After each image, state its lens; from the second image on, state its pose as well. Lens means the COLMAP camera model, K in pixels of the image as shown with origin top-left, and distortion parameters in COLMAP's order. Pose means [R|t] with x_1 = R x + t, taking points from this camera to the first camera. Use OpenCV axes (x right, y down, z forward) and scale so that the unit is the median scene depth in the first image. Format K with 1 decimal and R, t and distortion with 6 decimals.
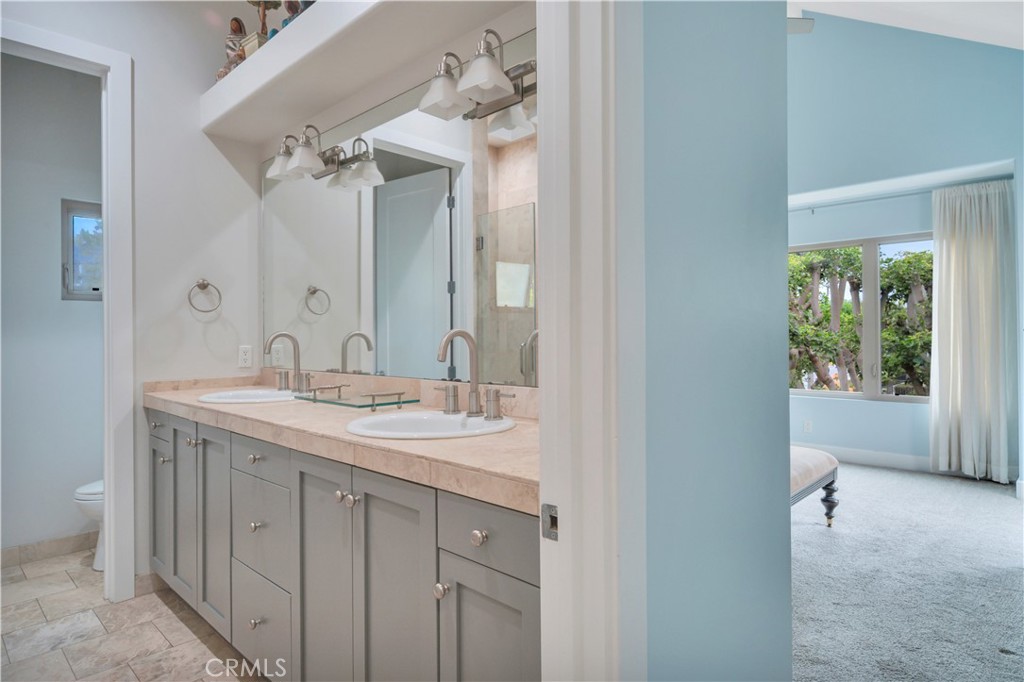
lens RADIAL K [[560.4, 0, 515.6], [0, 560.4, 338.3], [0, 0, 1]] dist [-0.006758, -0.001618]
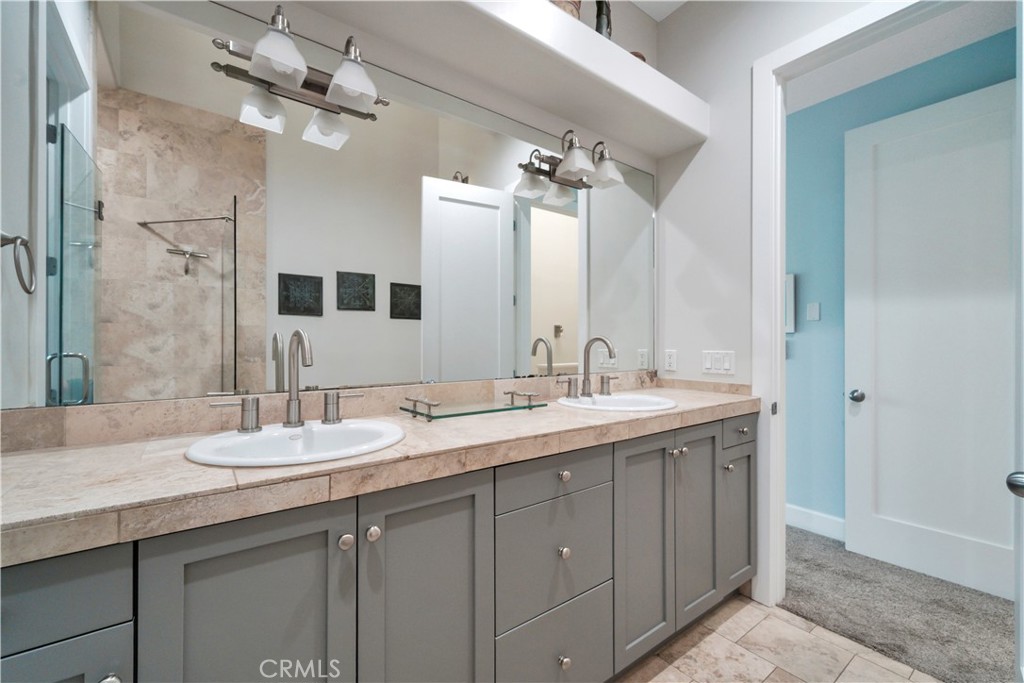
lens RADIAL K [[426.4, 0, 515.7], [0, 426.4, 344.0], [0, 0, 1]] dist [0.001068, 0.000043]
pose [[0.172555, 0.003955, 0.984992, -0.797808], [0.000342, 0.999992, -0.004075, 0.004479], [-0.985000, 0.001041, 0.172552, 0.661018]]
